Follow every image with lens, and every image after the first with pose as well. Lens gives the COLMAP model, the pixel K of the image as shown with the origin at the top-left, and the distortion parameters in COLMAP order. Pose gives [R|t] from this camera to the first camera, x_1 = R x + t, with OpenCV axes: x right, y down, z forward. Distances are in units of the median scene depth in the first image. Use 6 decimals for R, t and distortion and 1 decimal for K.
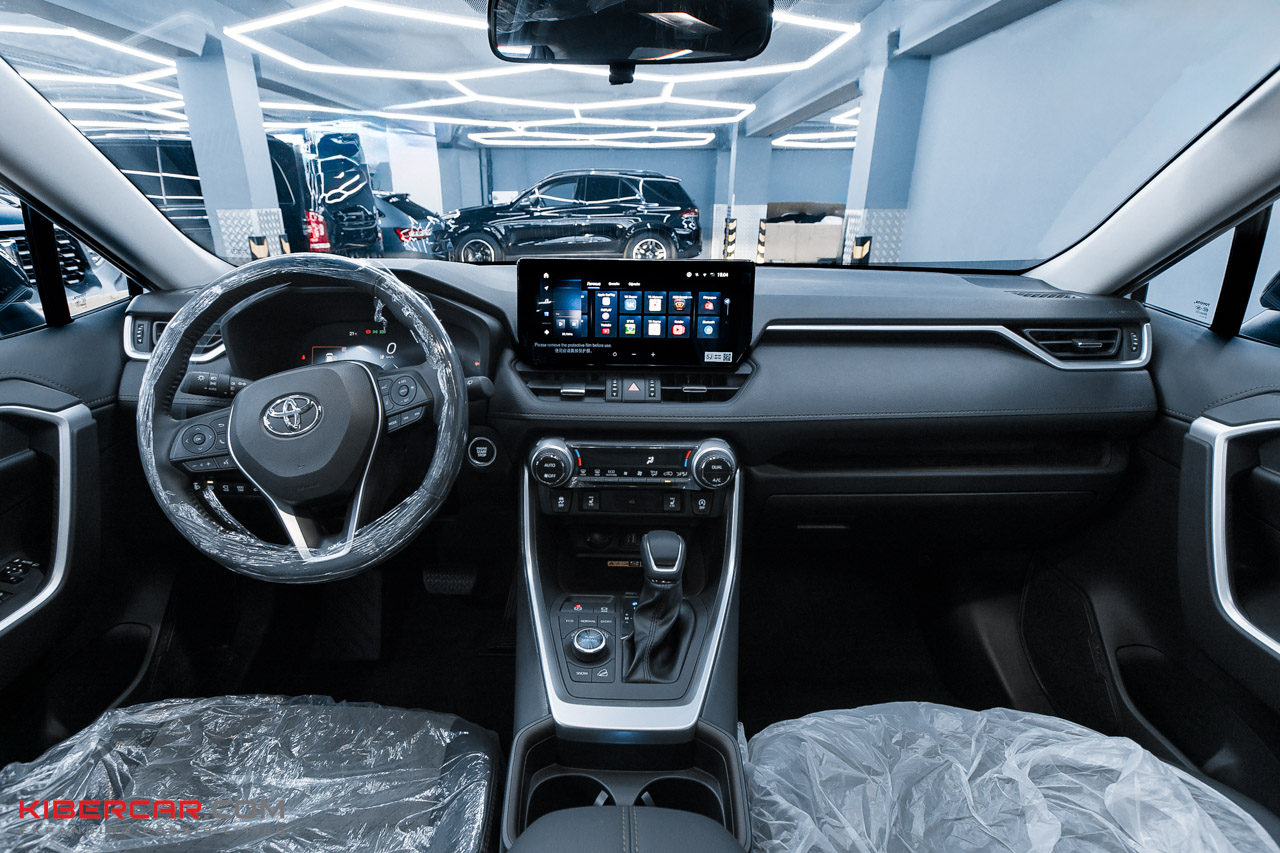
lens RADIAL K [[612.7, 0, 603.3], [0, 612.7, 453.5], [0, 0, 1]] dist [-0.003261, -0.000442]
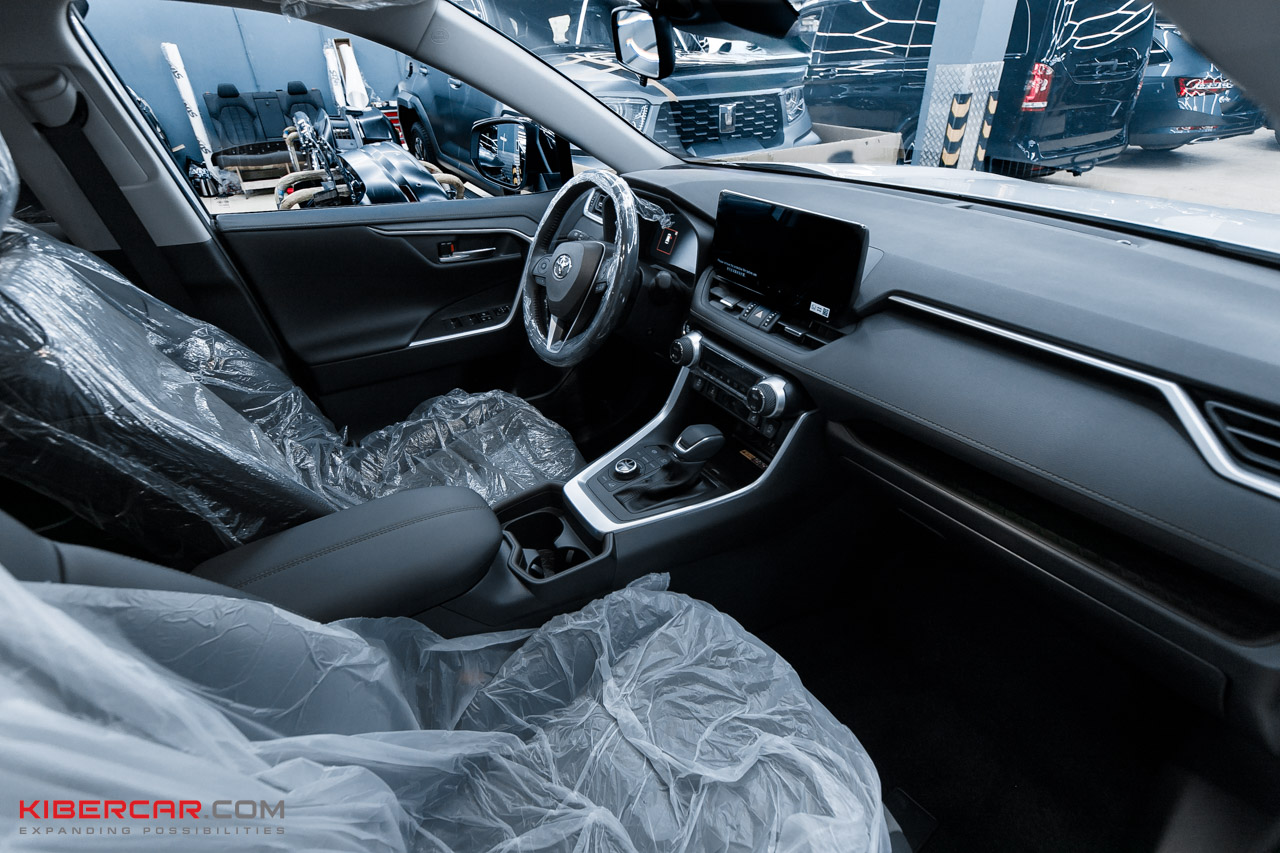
lens RADIAL K [[649.5, 0, 640.0], [0, 649.5, 426.5], [0, 0, 1]] dist [0.000827, 0.047072]
pose [[0.544723, 0.417623, -0.727233, 0.893978], [-0.308624, 0.906154, 0.289200, -0.195867], [0.779762, 0.066908, 0.622491, 0.050465]]
